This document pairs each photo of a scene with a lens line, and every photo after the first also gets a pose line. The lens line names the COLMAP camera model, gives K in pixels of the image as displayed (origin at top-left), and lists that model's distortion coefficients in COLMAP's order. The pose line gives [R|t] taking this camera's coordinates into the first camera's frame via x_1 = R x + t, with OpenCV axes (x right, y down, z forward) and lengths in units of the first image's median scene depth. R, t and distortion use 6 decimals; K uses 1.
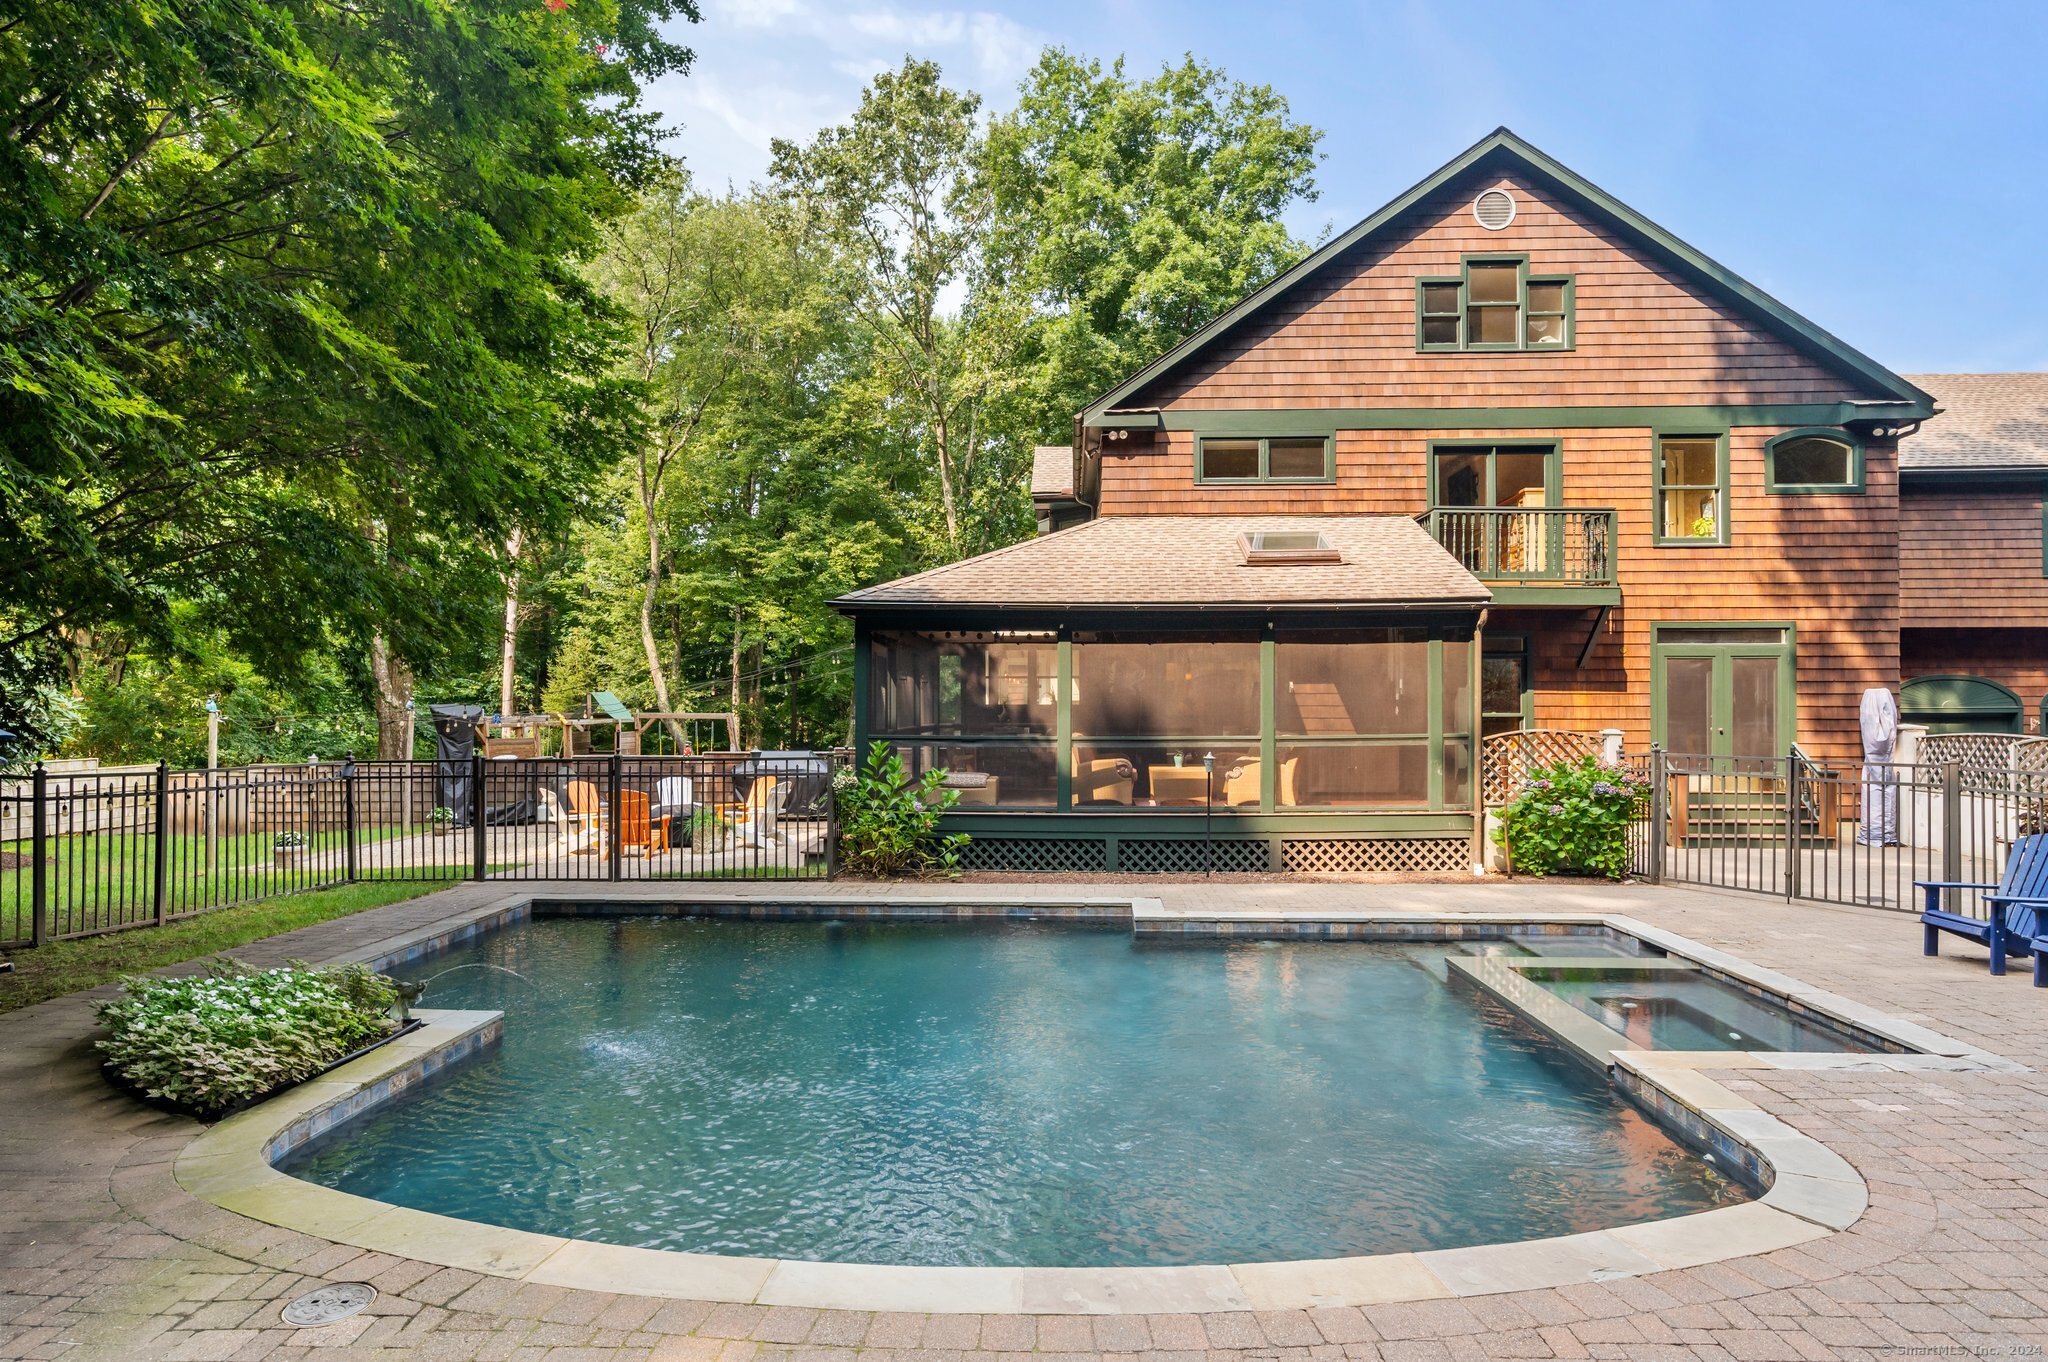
lens RADIAL K [[1110.0, 0, 1026.3], [0, 1110.0, 694.6], [0, 0, 1]] dist [0.001887, 0.001273]
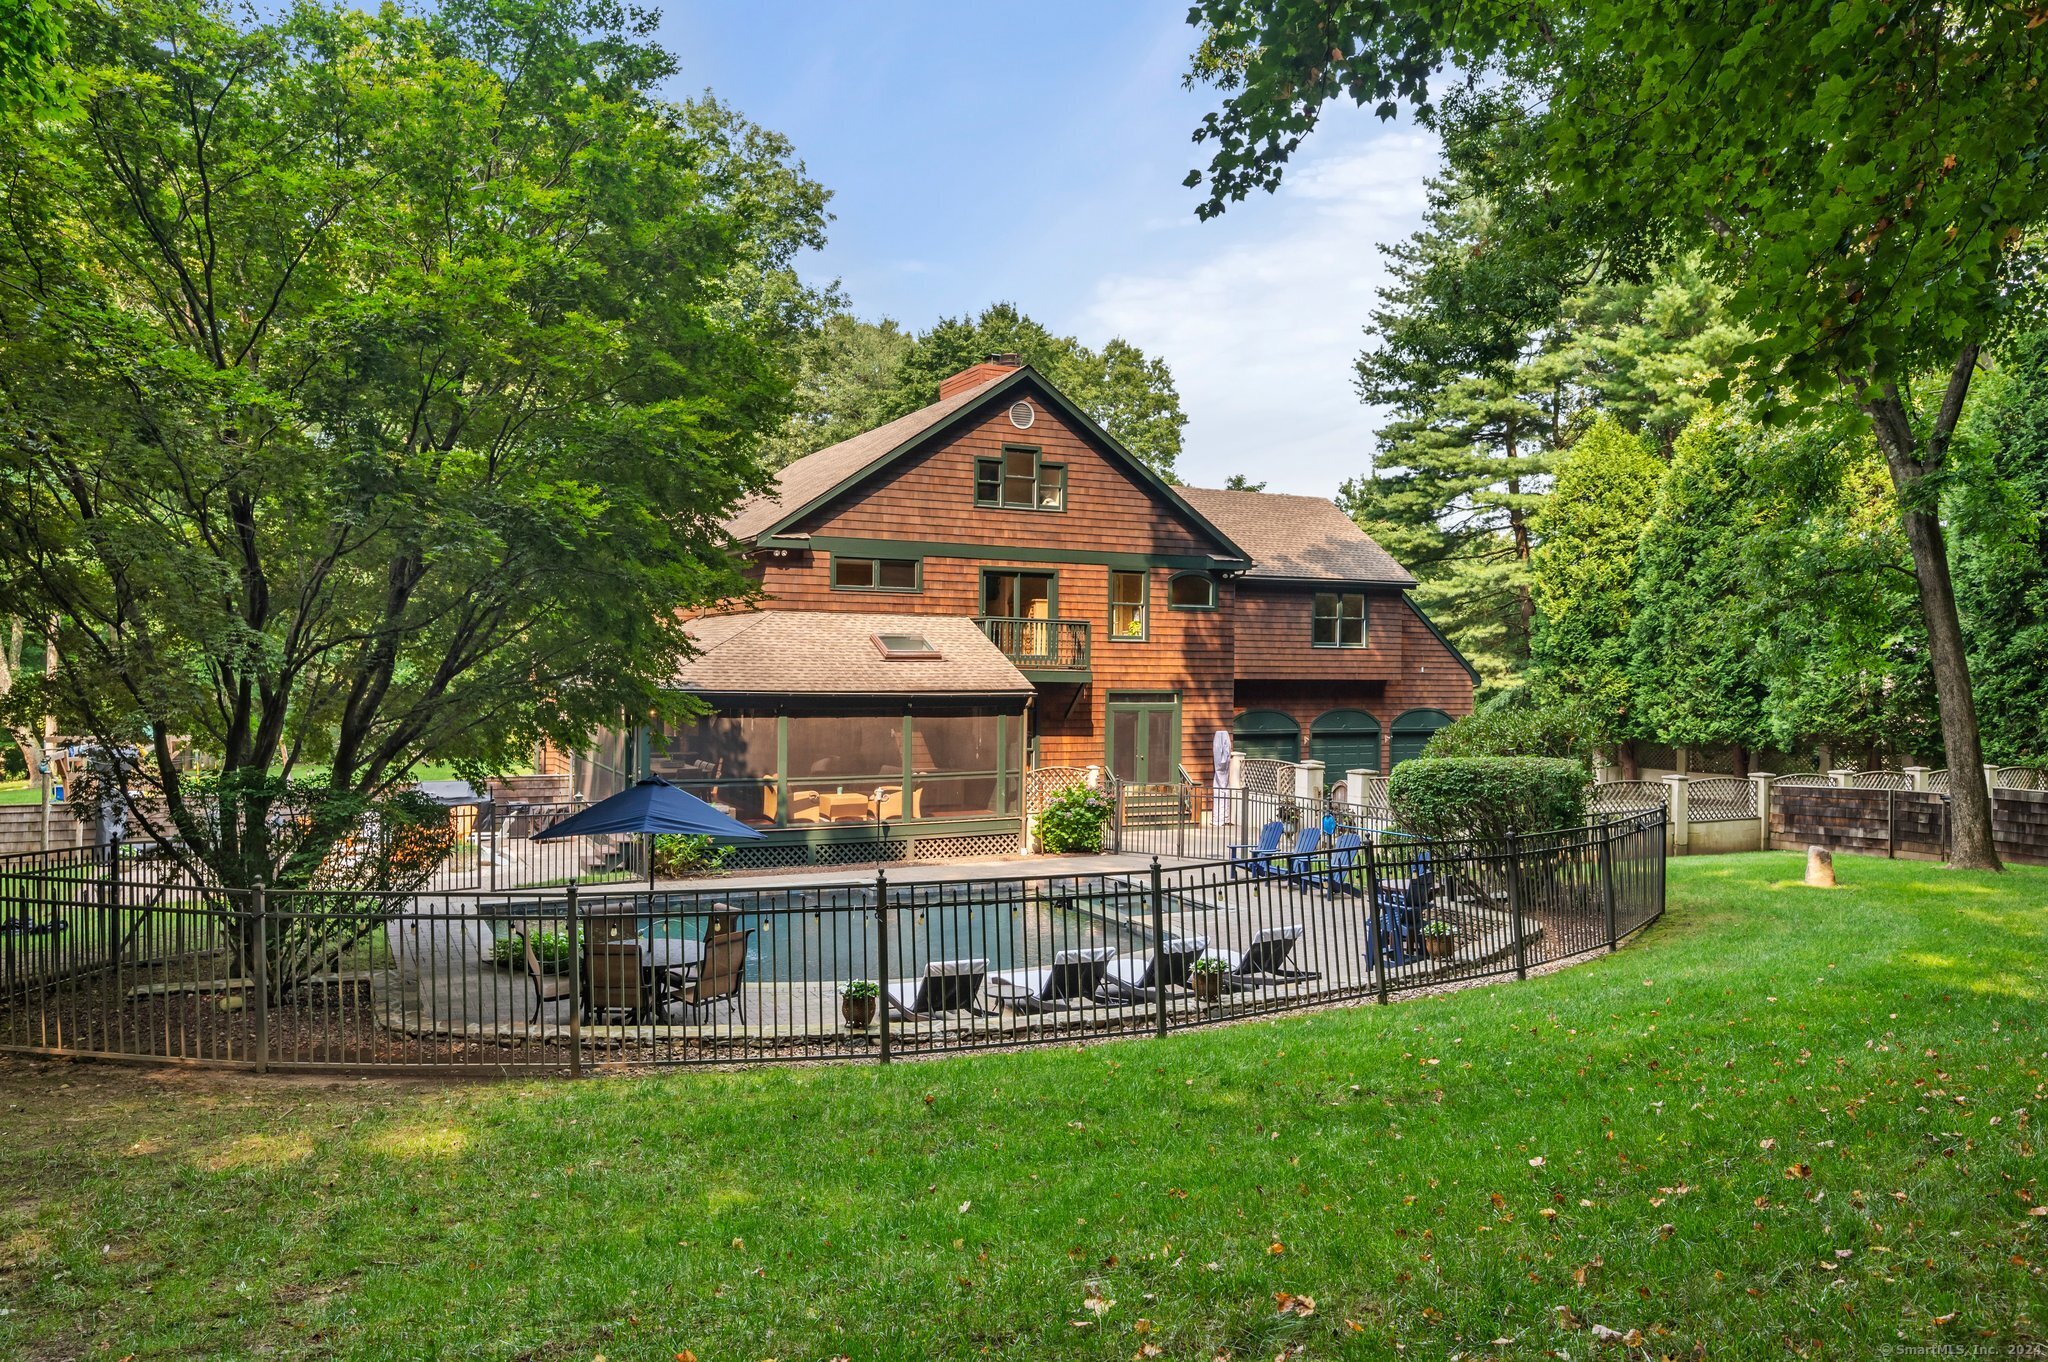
lens RADIAL K [[1453.5, 0, 1014.6], [0, 1453.5, 675.9], [0, 0, 1]] dist [0.000709, 0.001036]
pose [[0.879857, 0.005528, 0.475207, -0.523239], [-0.015285, 0.999744, 0.016672, -0.116141], [-0.474993, -0.021933, 0.879716, -0.739452]]
